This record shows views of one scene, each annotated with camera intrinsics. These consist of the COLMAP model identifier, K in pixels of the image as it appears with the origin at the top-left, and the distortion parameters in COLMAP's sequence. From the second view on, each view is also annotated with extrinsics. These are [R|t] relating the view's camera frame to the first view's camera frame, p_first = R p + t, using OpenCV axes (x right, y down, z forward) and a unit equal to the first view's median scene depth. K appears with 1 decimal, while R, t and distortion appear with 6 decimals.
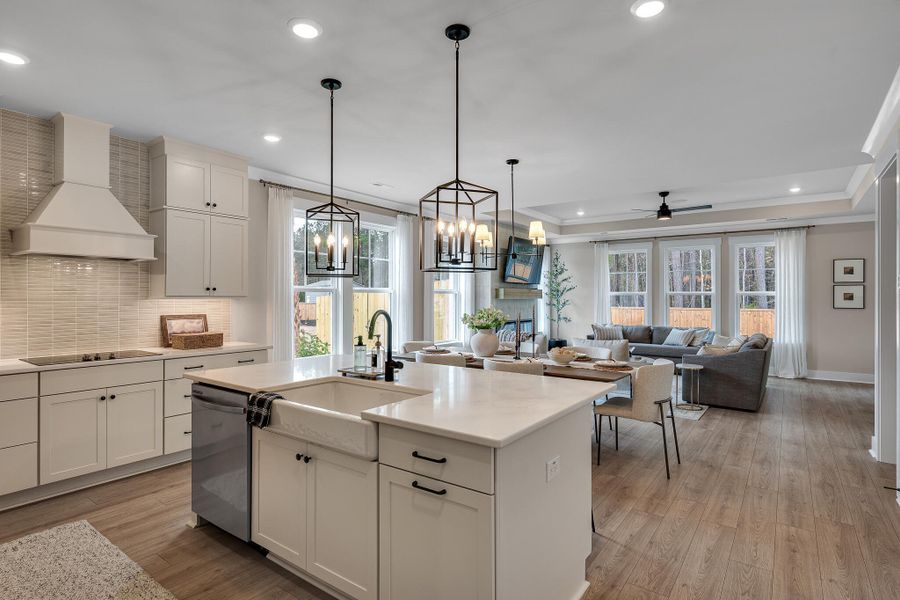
lens RADIAL K [[464.8, 0, 452.2], [0, 464.8, 294.7], [0, 0, 1]] dist [0.000024, -0.000101]
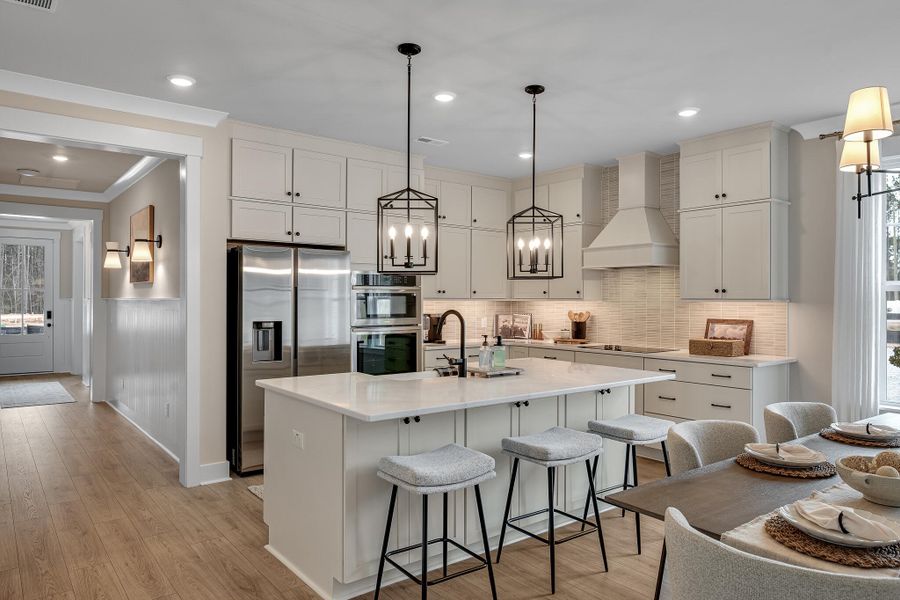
lens RADIAL K [[598.0, 0, 450.0], [0, 598.0, 300.0], [0, 0, 1]] dist [-0.000020, -0.000377]
pose [[-0.274612, -0.001807, -0.961554, 0.396114], [0.001713, 0.999996, -0.002369, 0.003866], [0.961554, -0.002297, -0.274607, 0.446308]]
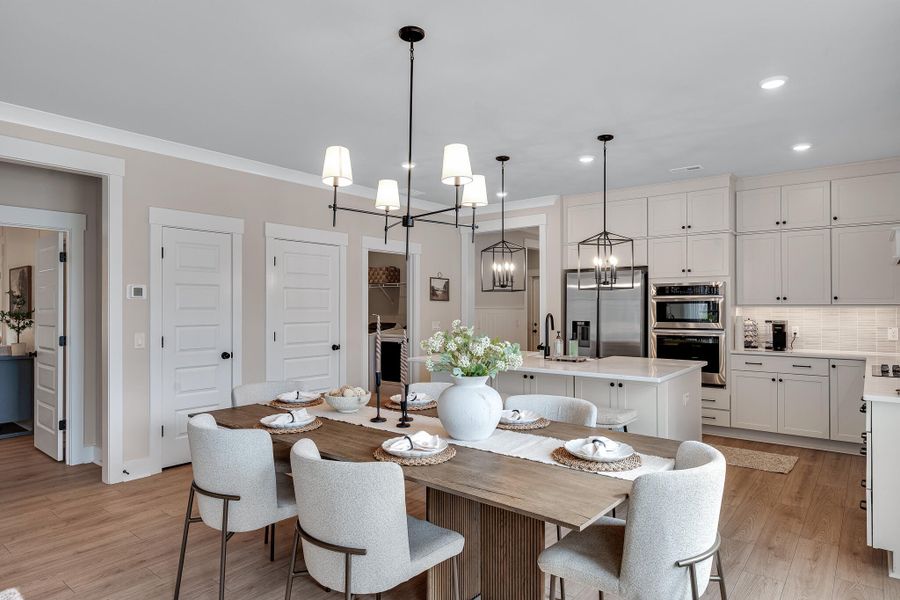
lens RADIAL K [[529.7, 0, 453.3], [0, 529.7, 302.6], [0, 0, 1]] dist [0.002494, 0.000711]
pose [[-0.999221, -0.001114, 0.039451, 0.037313], [-0.001654, 0.999905, -0.013658, 0.006643], [-0.039432, -0.013712, -0.999128, 0.928824]]
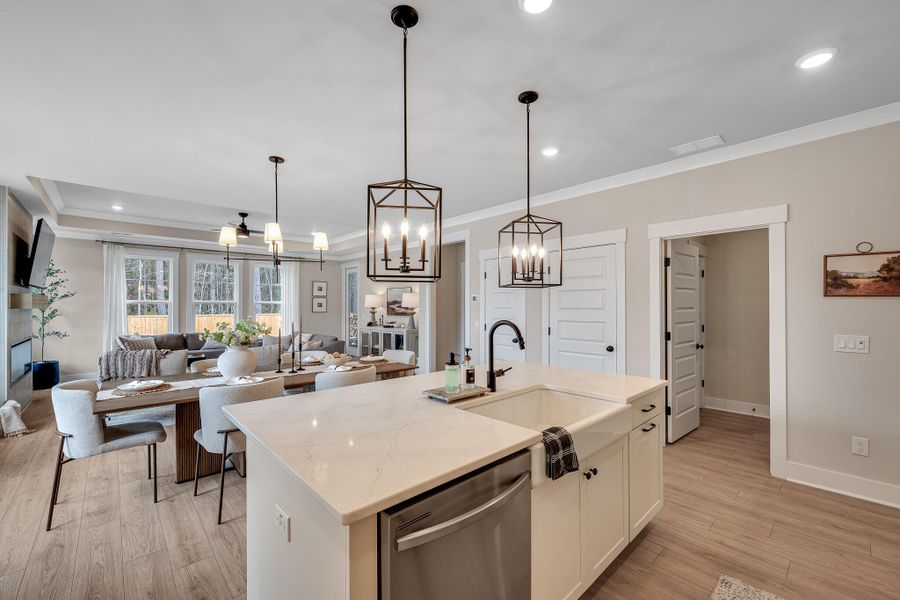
lens RADIAL K [[368.3, 0, 448.9], [0, 368.3, 304.7], [0, 0, 1]] dist [-0.001993, -0.000225]
pose [[0.196643, -0.000504, 0.980475, -0.306665], [-0.004481, 0.999989, 0.001412, -0.000622], [-0.980465, -0.004672, 0.196638, 0.308847]]
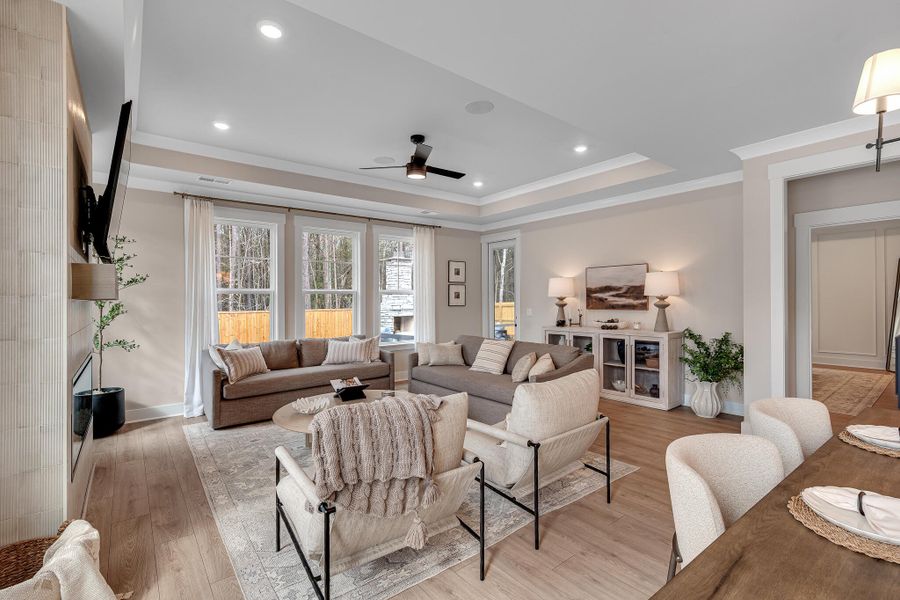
lens RADIAL K [[407.5, 0, 452.6], [0, 407.5, 296.5], [0, 0, 1]] dist [0.001201, 0.000365]
pose [[0.264875, 0.000368, 0.964283, -0.089066], [0.004852, 0.999987, -0.001714, 0.008855], [-0.964270, 0.005132, 0.264870, 0.746791]]
